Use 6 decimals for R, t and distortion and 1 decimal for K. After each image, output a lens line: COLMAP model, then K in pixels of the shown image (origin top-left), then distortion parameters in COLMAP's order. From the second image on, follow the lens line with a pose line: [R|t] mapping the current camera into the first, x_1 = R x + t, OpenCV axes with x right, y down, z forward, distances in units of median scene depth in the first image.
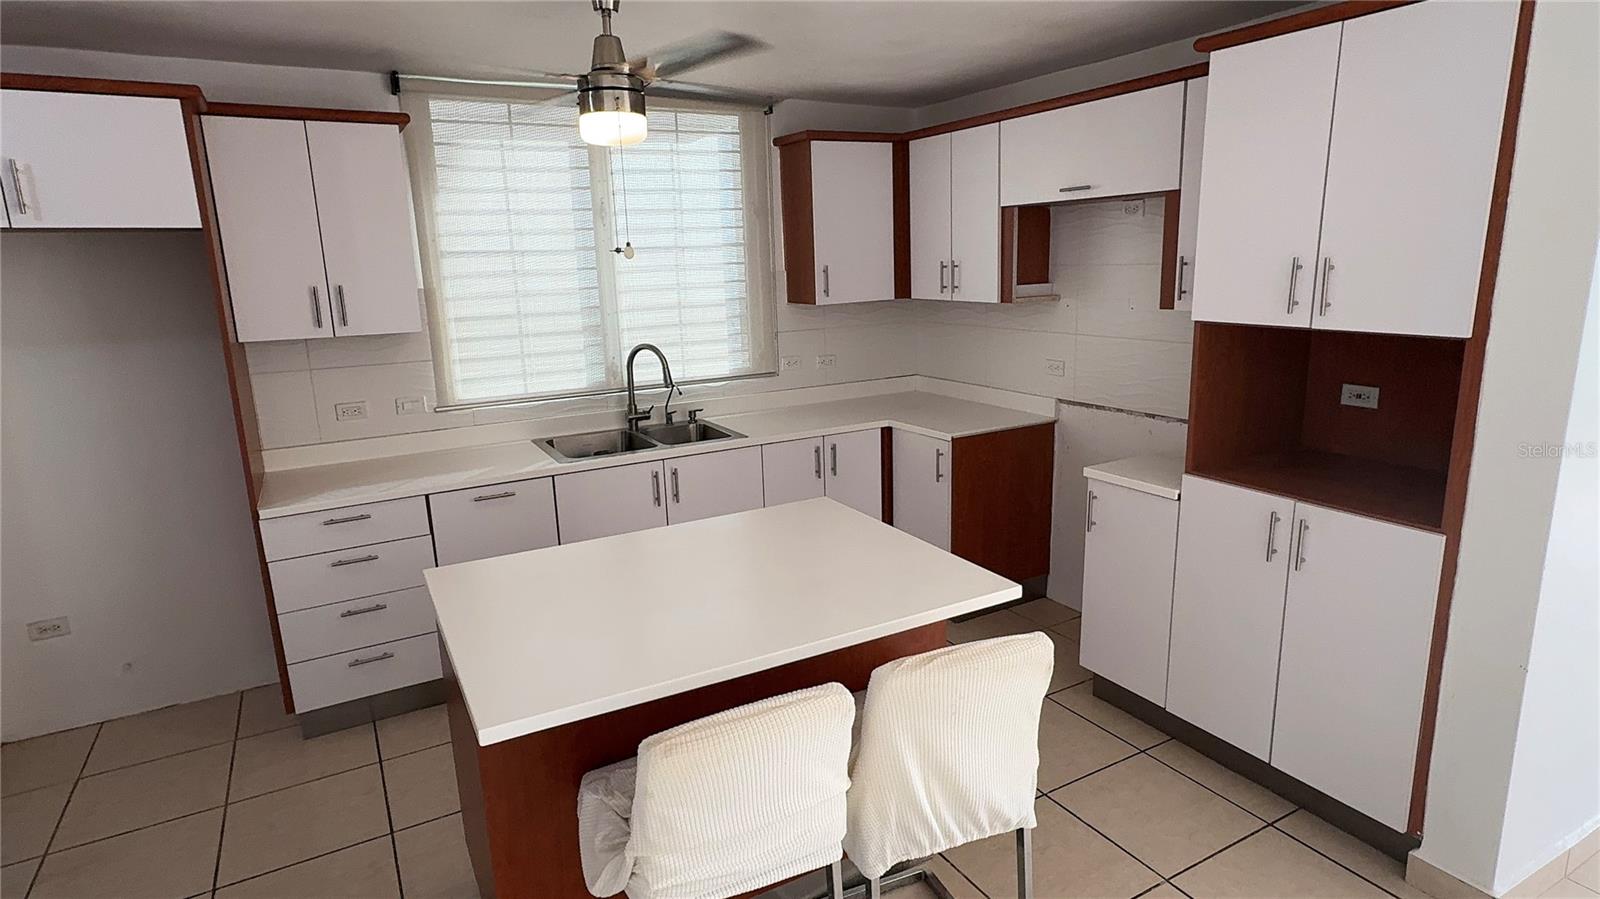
lens RADIAL K [[872.6, 0, 796.6], [0, 872.6, 447.5], [0, 0, 1]] dist [-0.027015, 0.037024]
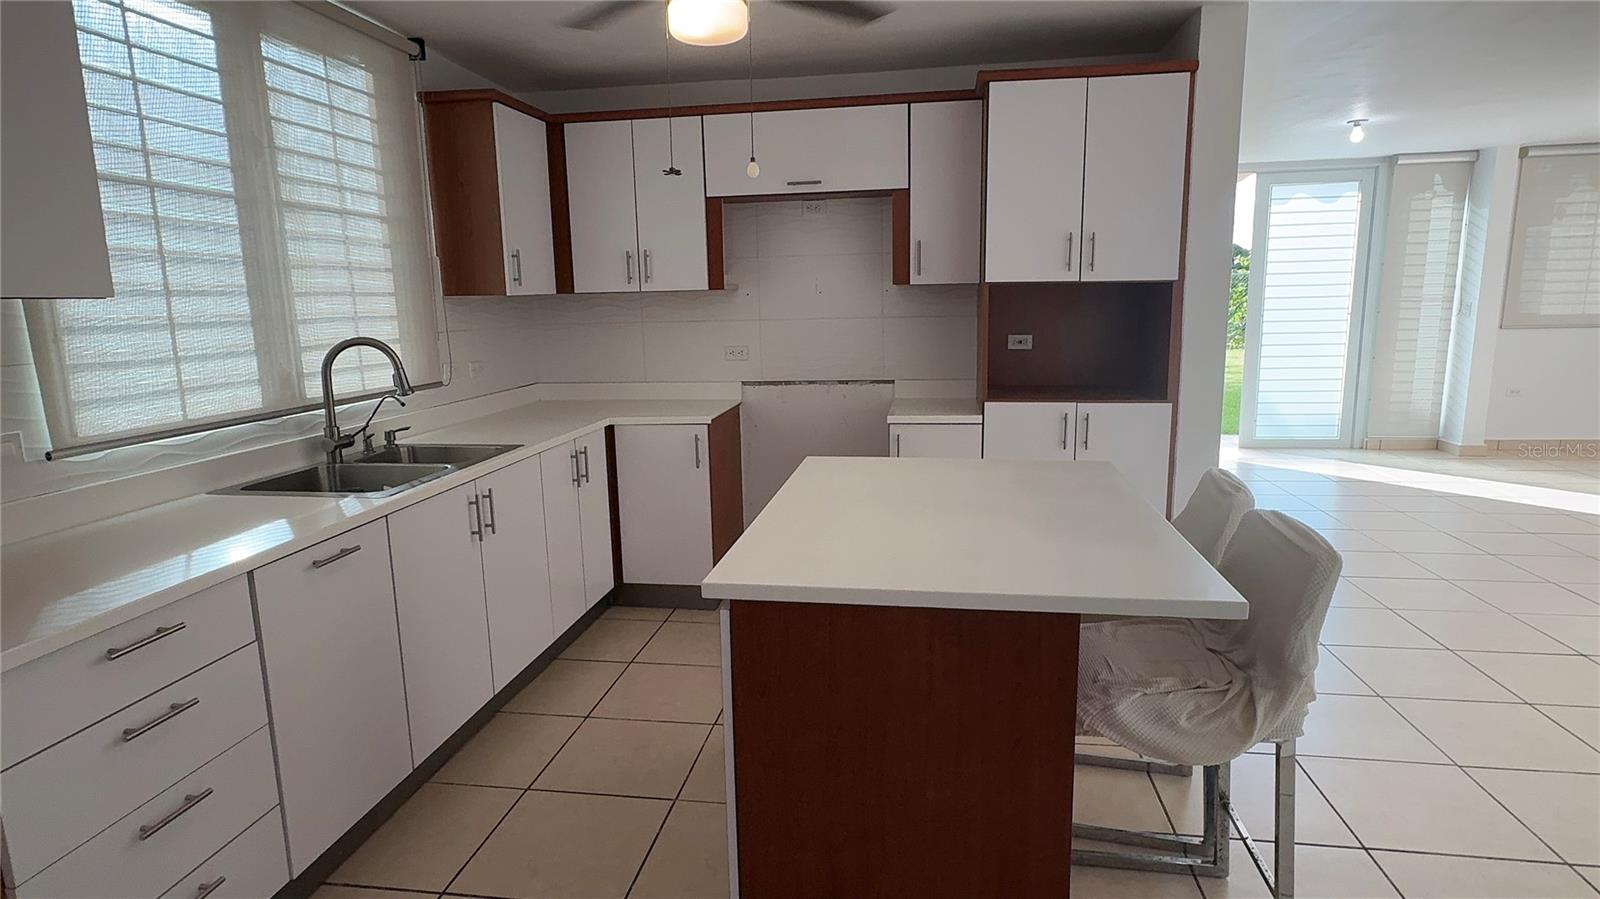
lens RADIAL K [[872.6, 0, 796.6], [0, 872.6, 447.5], [0, 0, 1]] dist [-0.027015, 0.037024]
pose [[0.615837, -0.116884, 0.779155, -0.510478], [0.170738, 0.985233, 0.012849, 0.022178], [-0.769151, 0.125118, 0.626699, 0.281662]]
